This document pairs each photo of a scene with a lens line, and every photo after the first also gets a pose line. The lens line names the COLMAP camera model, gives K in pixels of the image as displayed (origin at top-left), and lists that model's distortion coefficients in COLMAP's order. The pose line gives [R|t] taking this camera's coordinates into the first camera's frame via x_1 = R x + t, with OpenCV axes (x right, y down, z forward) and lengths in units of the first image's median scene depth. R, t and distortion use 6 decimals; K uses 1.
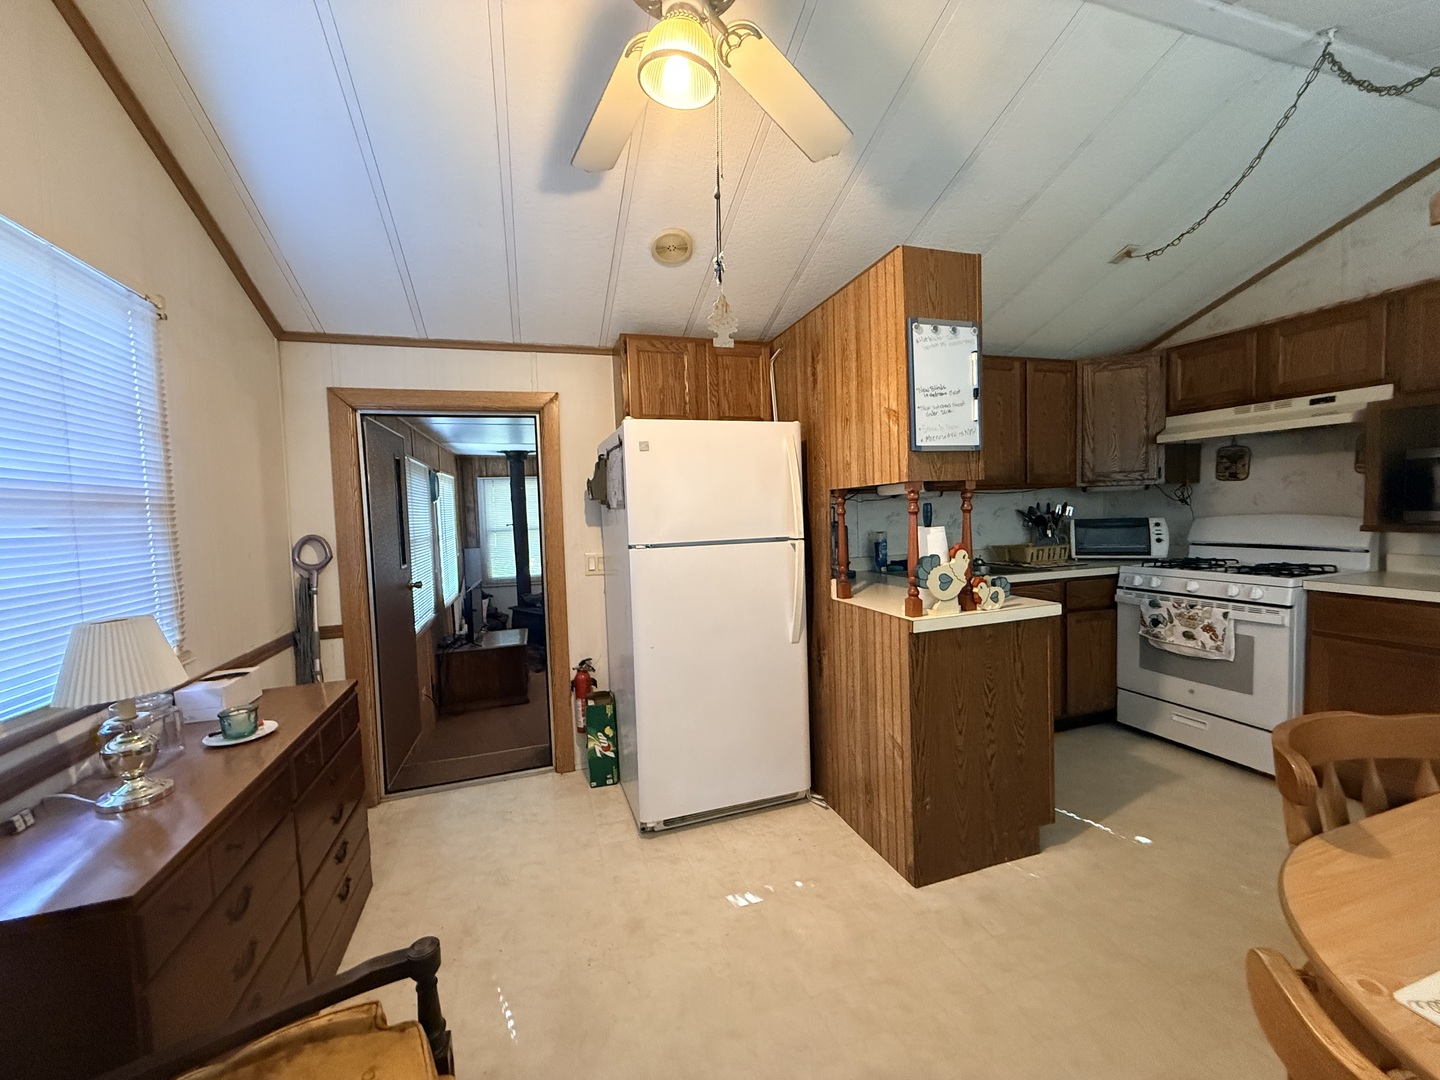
lens RADIAL K [[574.3, 0, 718.3], [0, 574.3, 540.7], [0, 0, 1]] dist [0.000368, 0.000035]
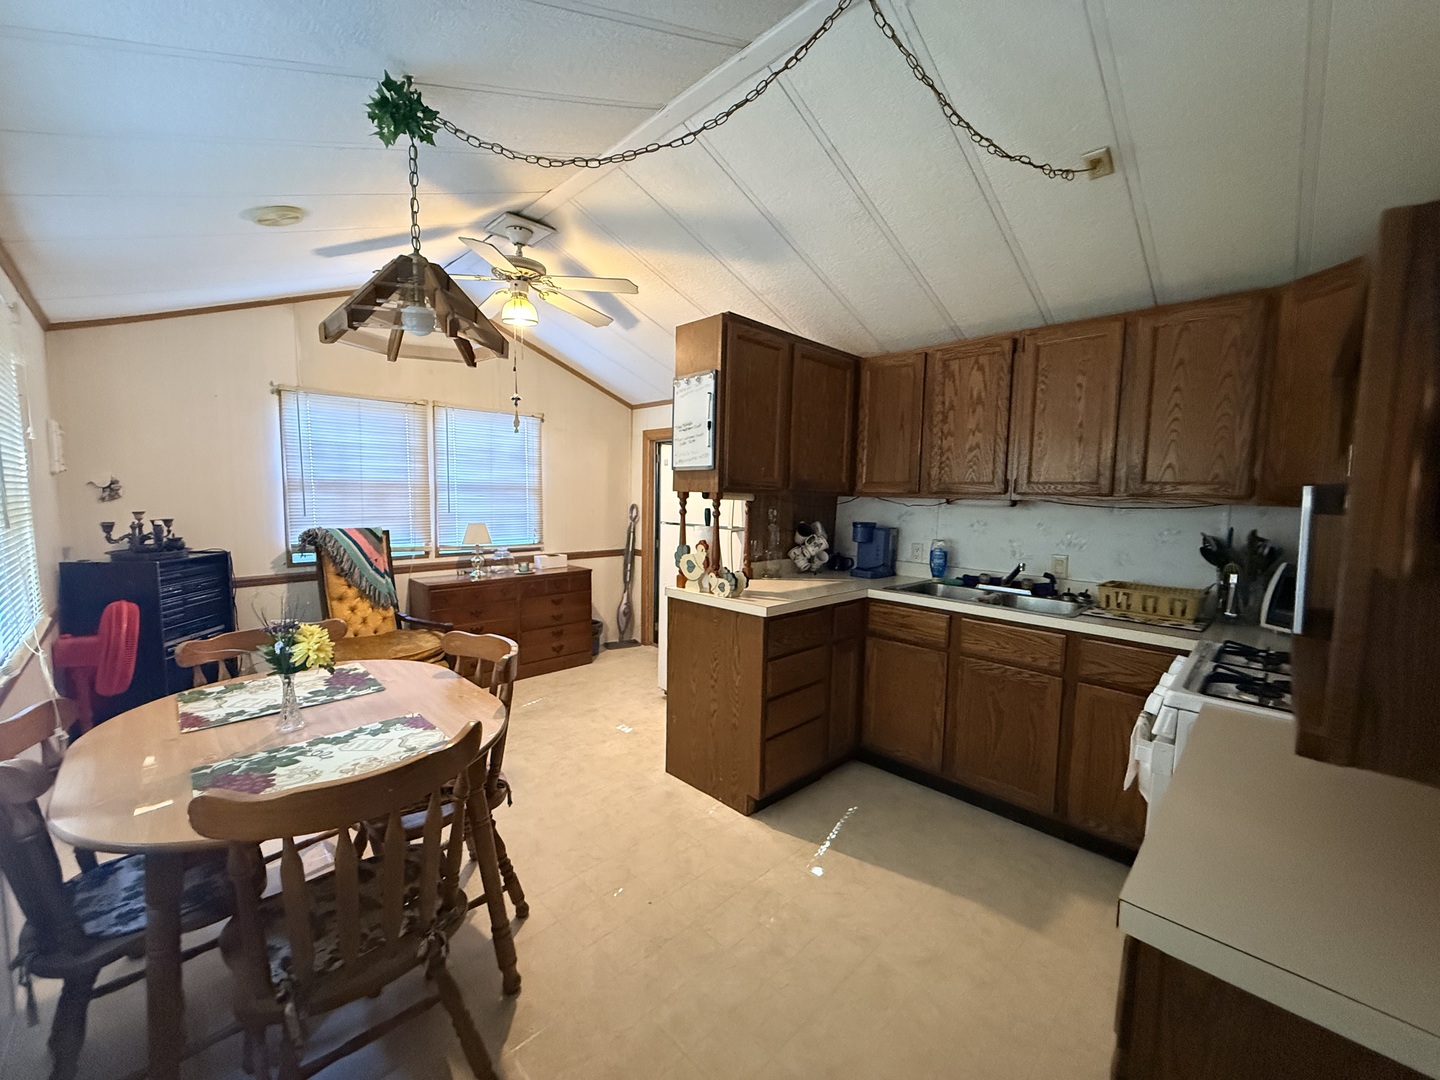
lens RADIAL K [[574.3, 0, 718.1], [0, 574.3, 540.1], [0, 0, 1]] dist [0.000368, 0.000035]
pose [[0.448131, 0.118403, -0.886092, 1.388734], [-0.084041, 0.992380, 0.090103, -0.100930], [0.890009, 0.034090, 0.454667, 0.375204]]
